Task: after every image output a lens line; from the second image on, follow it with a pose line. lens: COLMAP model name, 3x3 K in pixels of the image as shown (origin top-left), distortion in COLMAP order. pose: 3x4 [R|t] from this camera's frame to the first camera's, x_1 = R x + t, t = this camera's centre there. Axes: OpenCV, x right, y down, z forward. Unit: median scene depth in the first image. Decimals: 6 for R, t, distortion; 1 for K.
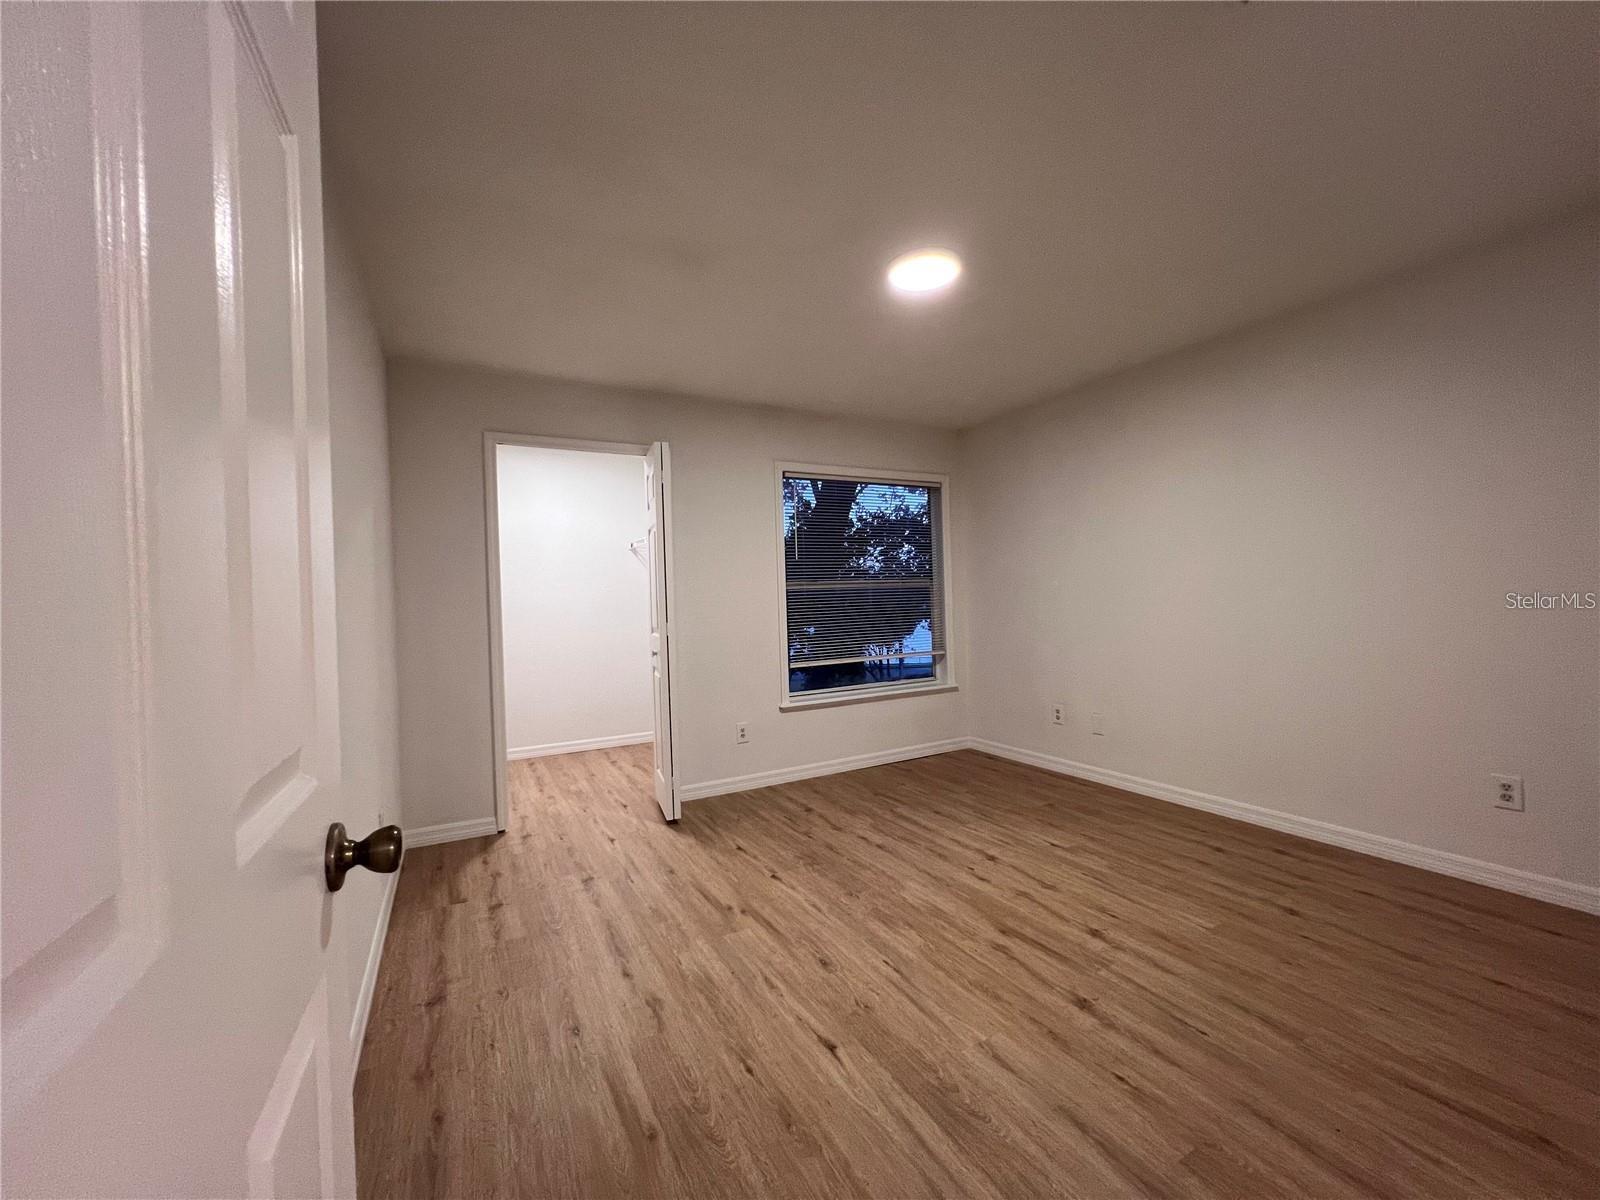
lens RADIAL K [[639.1, 0, 800.7], [0, 639.1, 604.2], [0, 0, 1]] dist [-0.001845, 0.000436]
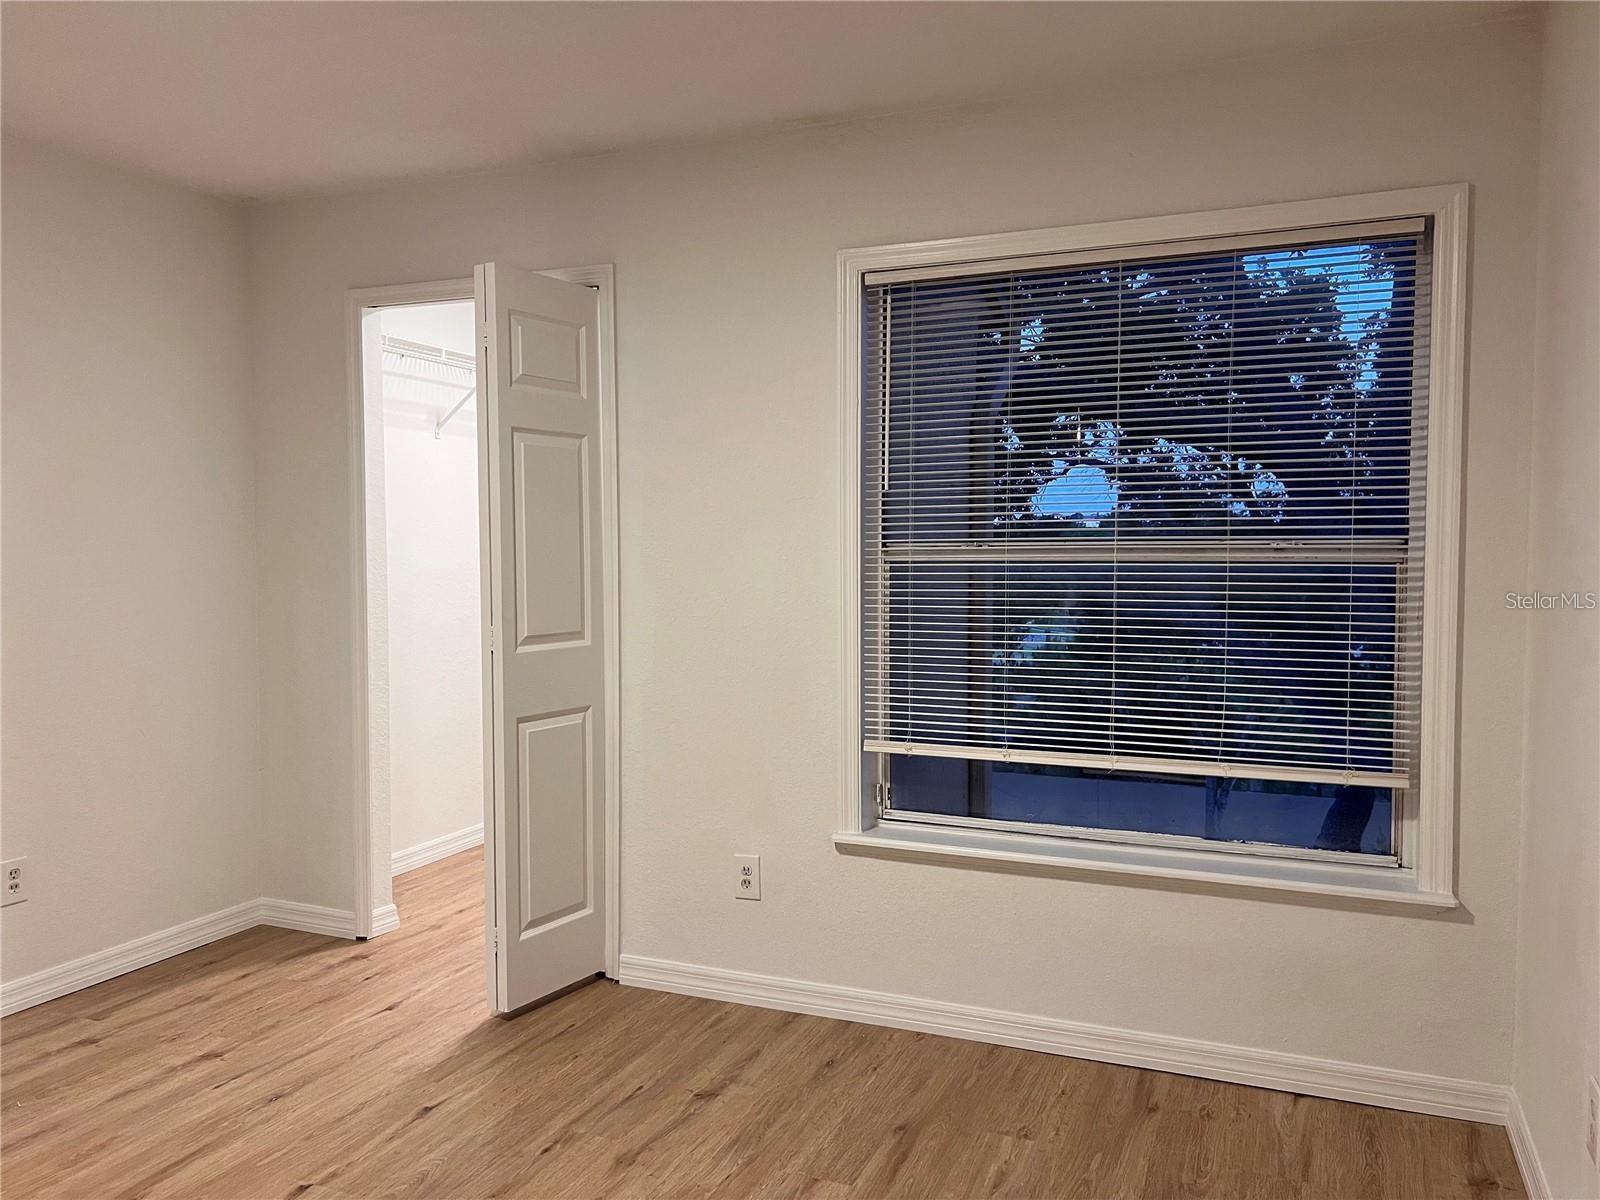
lens RADIAL K [[1224.1, 0, 797.6], [0, 1224.1, 589.2], [0, 0, 1]] dist [0.027399, -0.006800]
pose [[0.624030, 0.059881, -0.779102, 0.660353], [-0.023261, 0.998041, 0.058076, -0.057759], [0.781054, -0.018118, 0.624201, 0.550328]]
